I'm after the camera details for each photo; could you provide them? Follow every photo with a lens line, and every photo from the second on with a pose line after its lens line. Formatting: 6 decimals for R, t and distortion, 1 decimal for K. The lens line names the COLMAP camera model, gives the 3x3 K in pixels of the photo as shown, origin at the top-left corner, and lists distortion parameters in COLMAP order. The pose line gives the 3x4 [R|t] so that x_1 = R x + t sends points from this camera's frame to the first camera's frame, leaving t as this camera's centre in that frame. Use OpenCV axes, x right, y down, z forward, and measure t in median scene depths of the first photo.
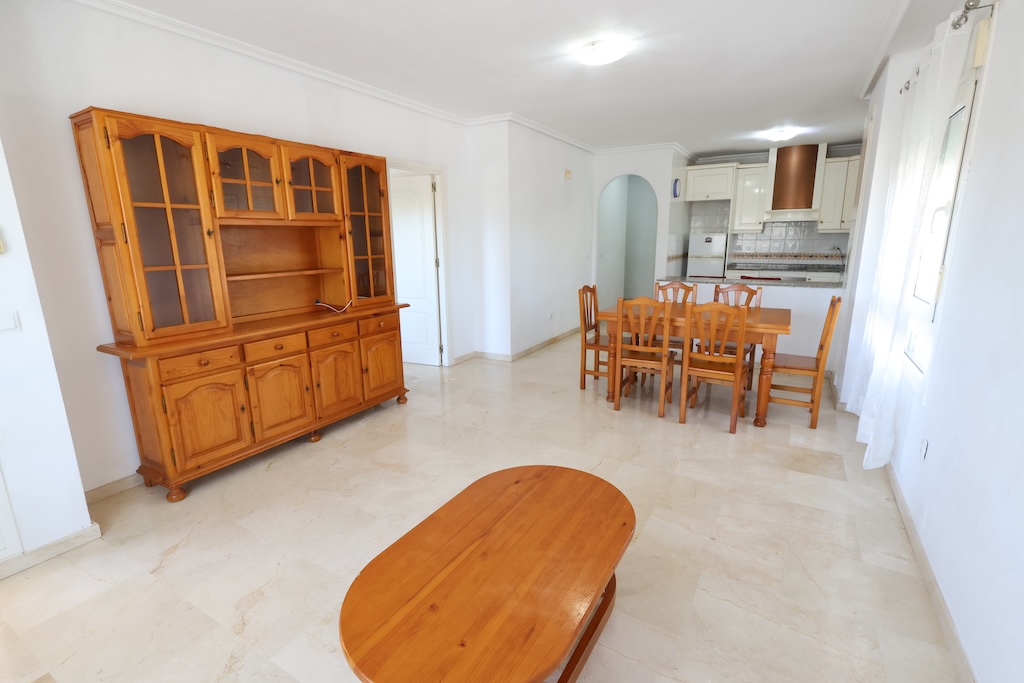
lens RADIAL K [[473.2, 0, 512.0], [0, 473.2, 341.5], [0, 0, 1]] dist [-0.000443, 0.000723]
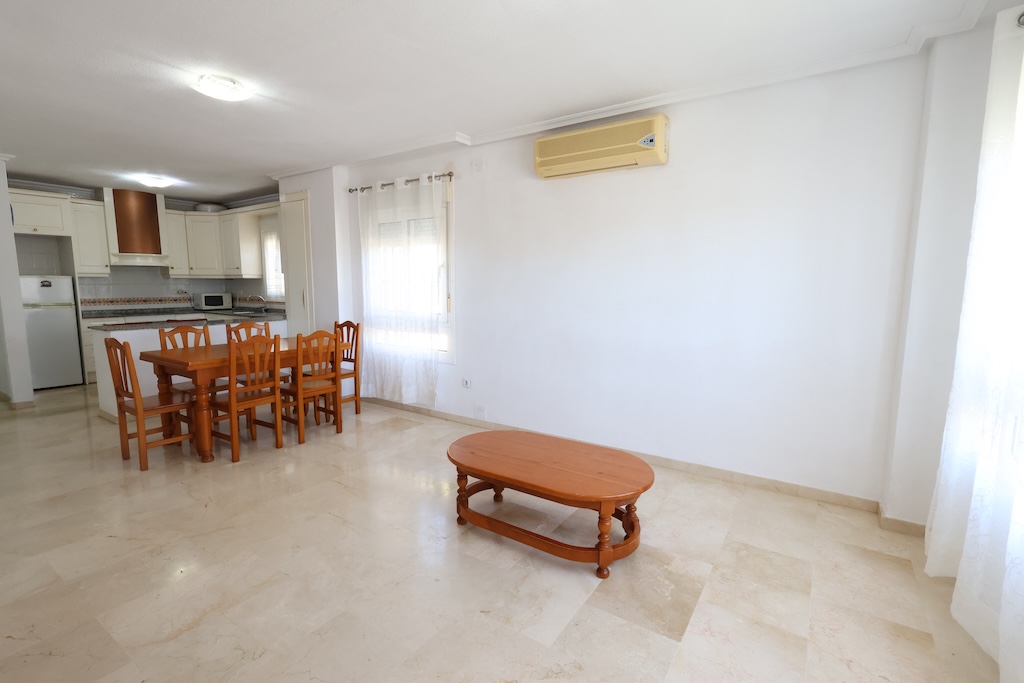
lens RADIAL K [[473.2, 0, 512.0], [0, 473.2, 341.5], [0, 0, 1]] dist [-0.000443, 0.000723]
pose [[0.062521, -0.111570, 0.991788, -0.364606], [0.212049, 0.972529, 0.096036, -0.032808], [-0.975257, 0.204303, 0.084462, 0.203064]]
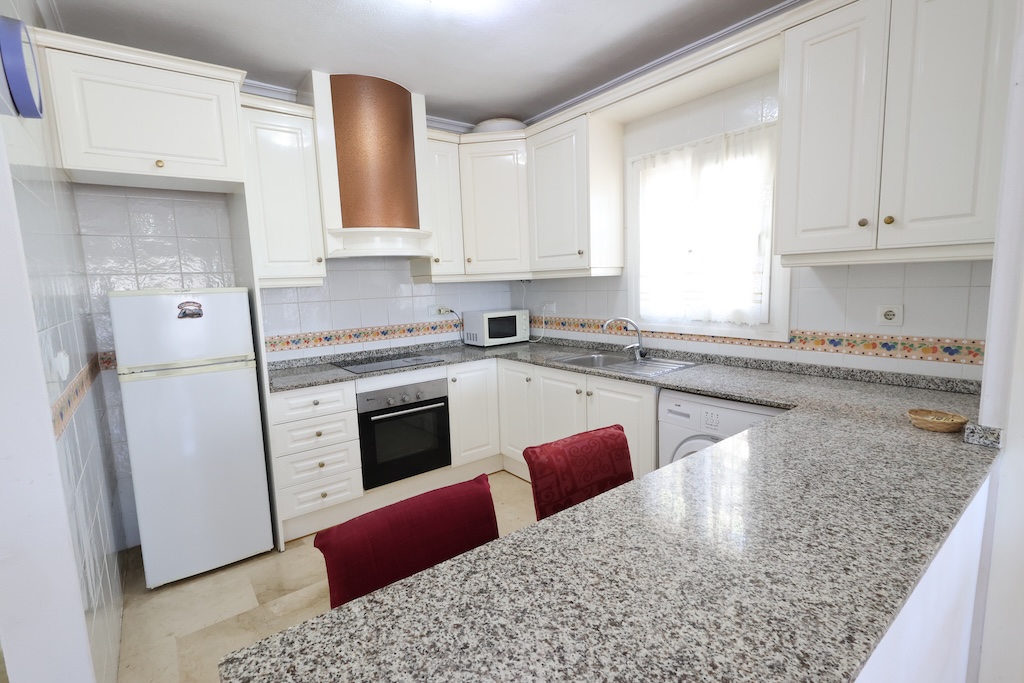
lens RADIAL K [[473.2, 0, 512.0], [0, 473.2, 341.5], [0, 0, 1]] dist [-0.000443, 0.000723]
pose [[0.362743, -0.120566, 0.924057, 0.225092], [0.233688, 0.971680, 0.035044, -0.170336], [-0.902113, 0.203229, 0.380645, 0.761203]]
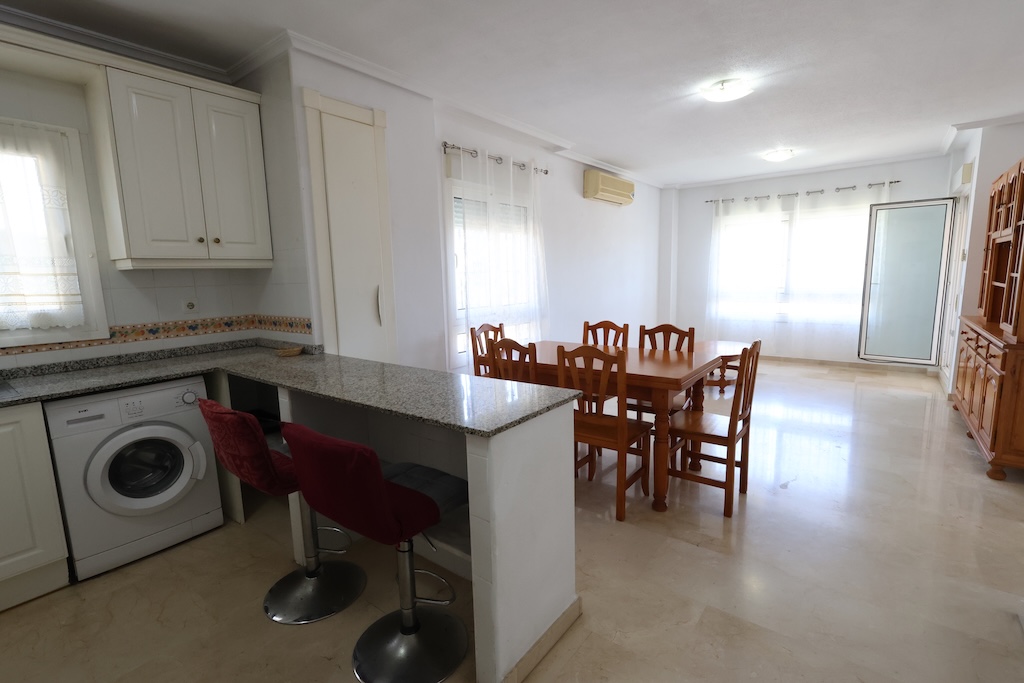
lens RADIAL K [[473.2, 0, 512.0], [0, 473.2, 341.5], [0, 0, 1]] dist [-0.000443, 0.000723]
pose [[-0.991229, 0.015043, 0.131296, 0.246874], [0.061080, 0.933167, 0.354216, -0.224716], [-0.117193, 0.359129, -0.925901, 1.034308]]
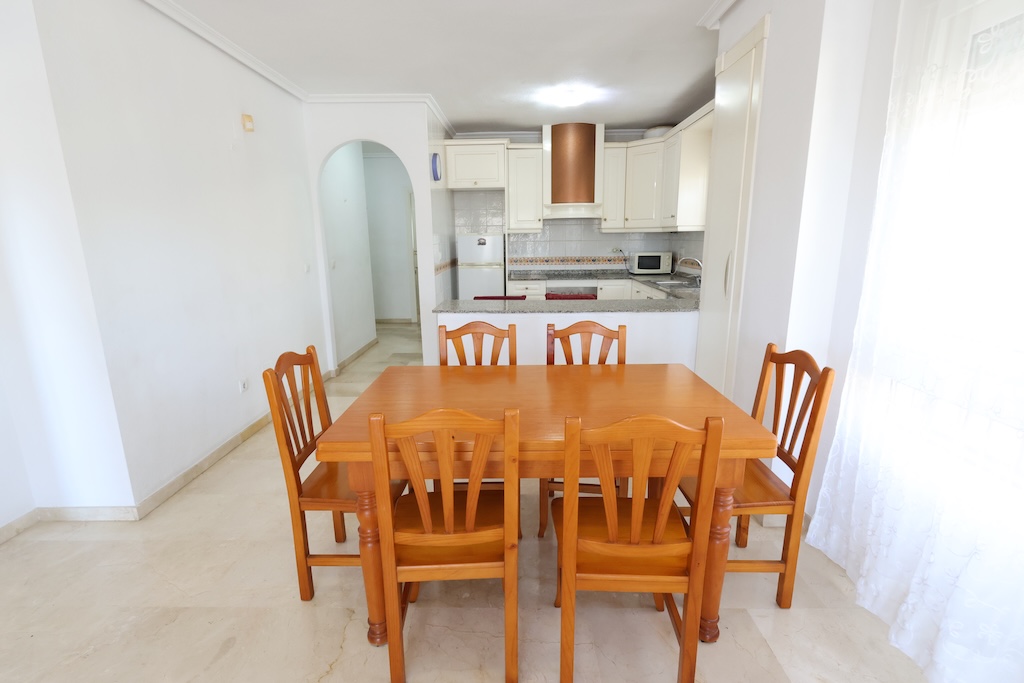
lens RADIAL K [[473.2, 0, 512.0], [0, 473.2, 341.5], [0, 0, 1]] dist [-0.000443, 0.000723]
pose [[0.869023, -0.106746, 0.483120, 0.084283], [0.108744, 0.993781, 0.023970, -0.076148], [-0.482674, 0.031706, 0.875226, 0.353823]]
